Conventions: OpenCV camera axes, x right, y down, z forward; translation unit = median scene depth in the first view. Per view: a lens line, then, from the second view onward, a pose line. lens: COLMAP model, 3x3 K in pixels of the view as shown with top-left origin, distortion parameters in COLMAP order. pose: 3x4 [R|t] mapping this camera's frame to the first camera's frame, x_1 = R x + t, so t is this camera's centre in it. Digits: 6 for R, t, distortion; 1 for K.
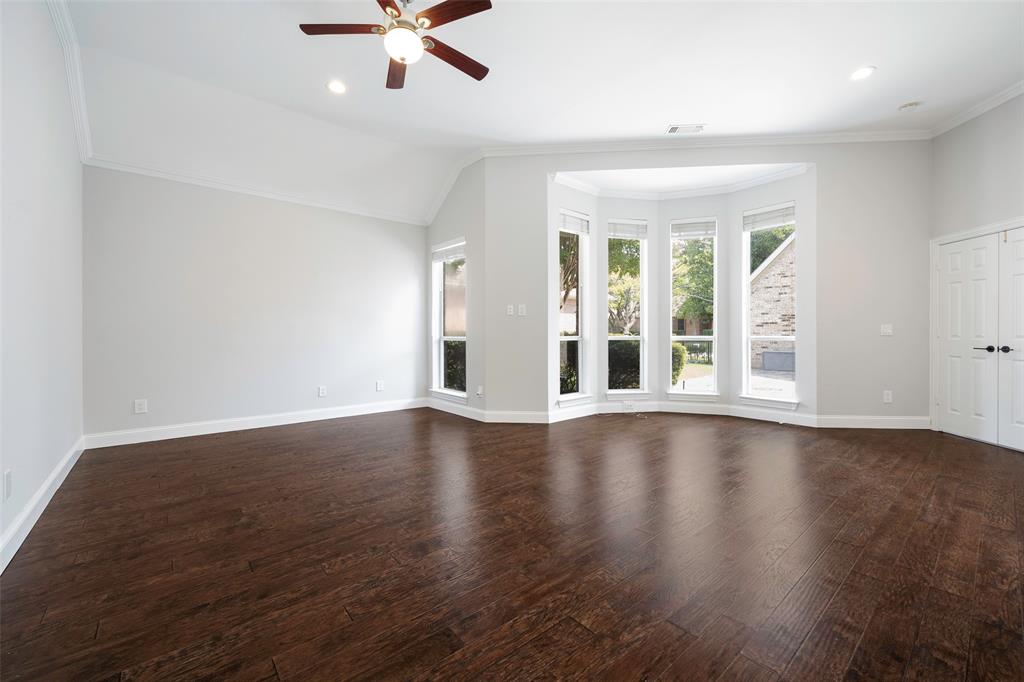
lens RADIAL K [[411.9, 0, 519.2], [0, 411.9, 337.0], [0, 0, 1]] dist [-0.002971, 0.000852]
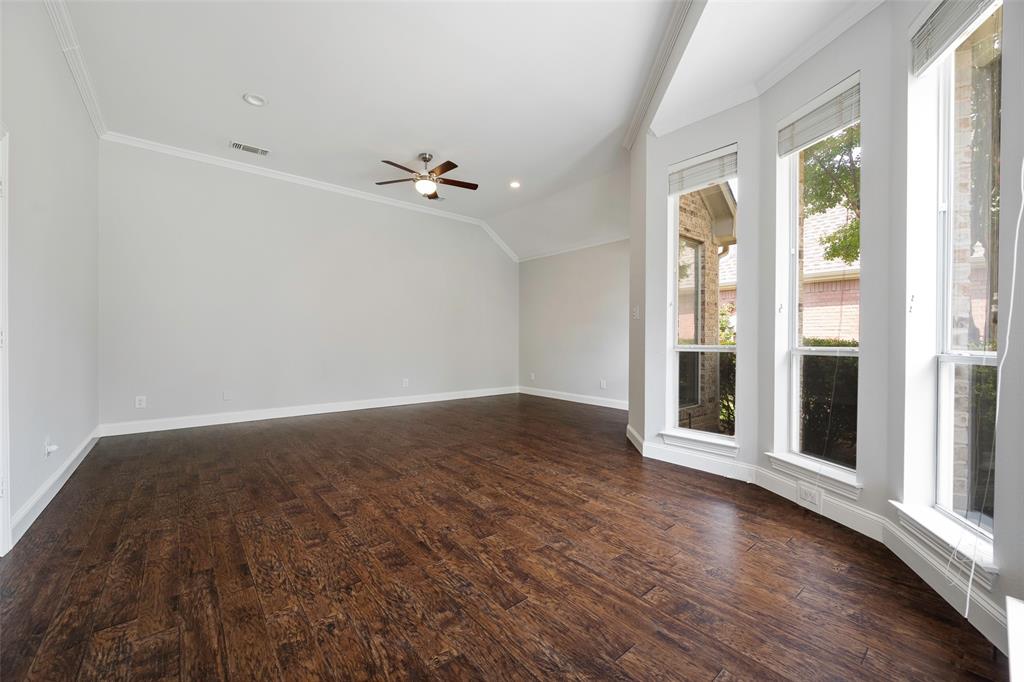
lens RADIAL K [[411.9, 0, 518.0], [0, 411.9, 337.5], [0, 0, 1]] dist [-0.002971, 0.000852]
pose [[-0.013679, -0.006737, -0.999884, 0.914448], [-0.016411, 0.999844, -0.006512, -0.005695], [0.999772, 0.016320, -0.013787, 0.828172]]
